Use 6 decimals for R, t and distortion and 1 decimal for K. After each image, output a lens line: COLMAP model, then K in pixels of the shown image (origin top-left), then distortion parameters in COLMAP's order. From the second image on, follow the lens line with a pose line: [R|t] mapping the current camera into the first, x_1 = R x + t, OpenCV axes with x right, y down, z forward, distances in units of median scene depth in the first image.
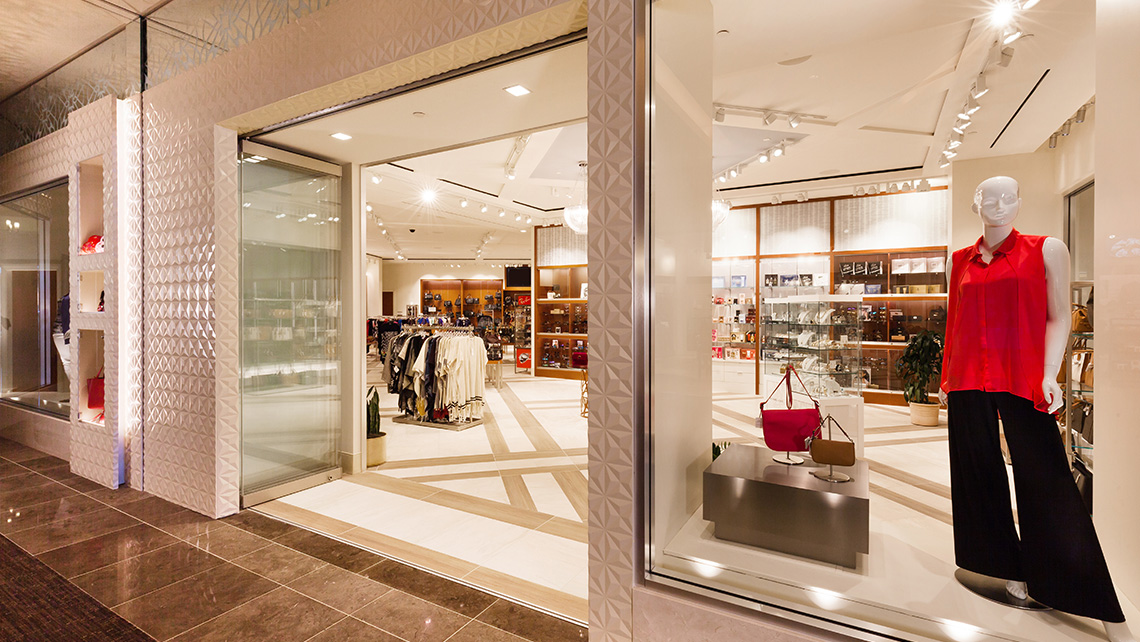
lens RADIAL K [[516.1, 0, 582.8], [0, 516.1, 304.9], [0, 0, 1]] dist [0.003754, -0.000485]
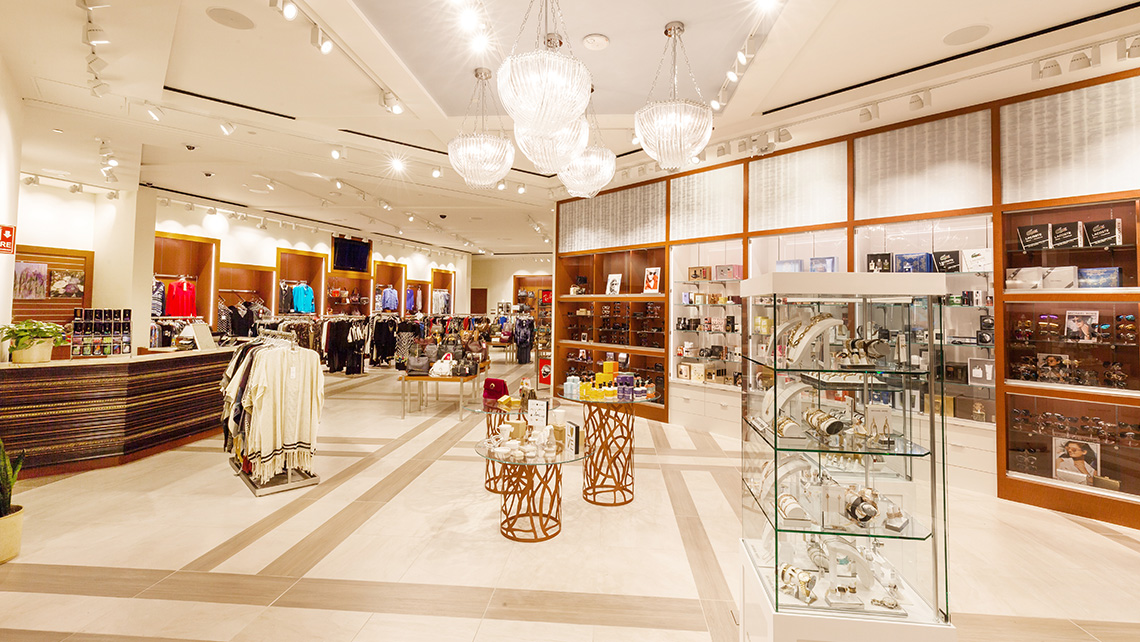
lens RADIAL K [[516.1, 0, 580.3], [0, 516.1, 280.6], [0, 0, 1]] dist [0.003754, -0.000485]
pose [[0.945835, -0.002656, -0.324636, 0.231704], [-0.012503, 0.998927, -0.044600, 0.000275], [0.324406, 0.046243, 0.944787, 0.343692]]
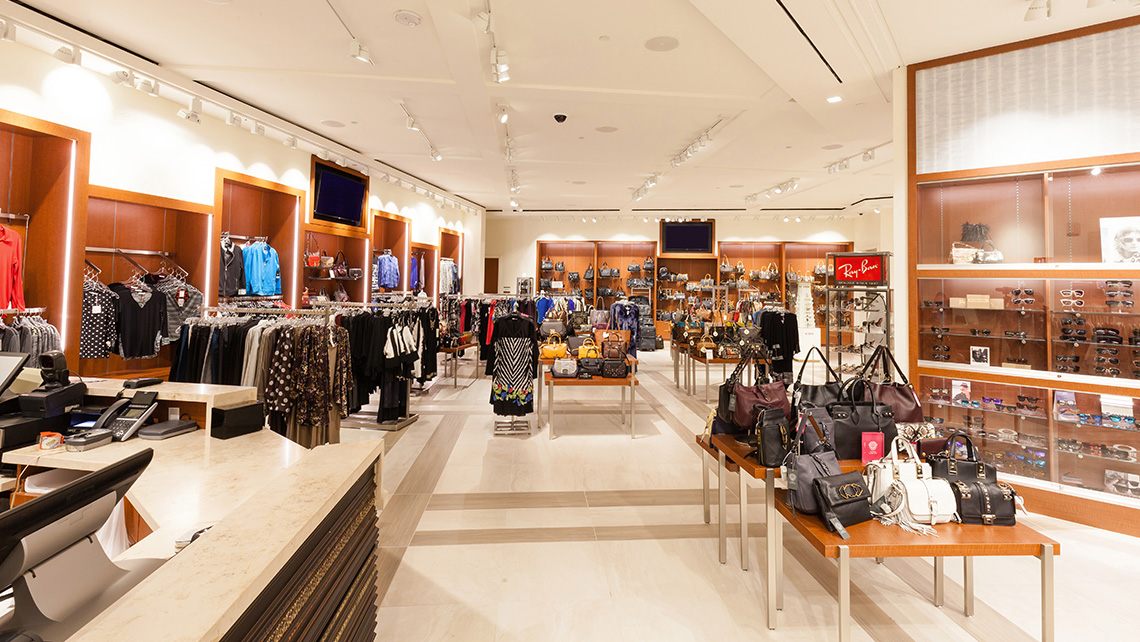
lens RADIAL K [[516.1, 0, 578.3], [0, 516.1, 260.4], [0, 0, 1]] dist [0.003754, -0.000485]
pose [[0.984988, 0.011153, -0.172260, -0.311348], [-0.017701, 0.999176, -0.036524, 0.002367], [0.171710, 0.039025, 0.984374, 0.733718]]
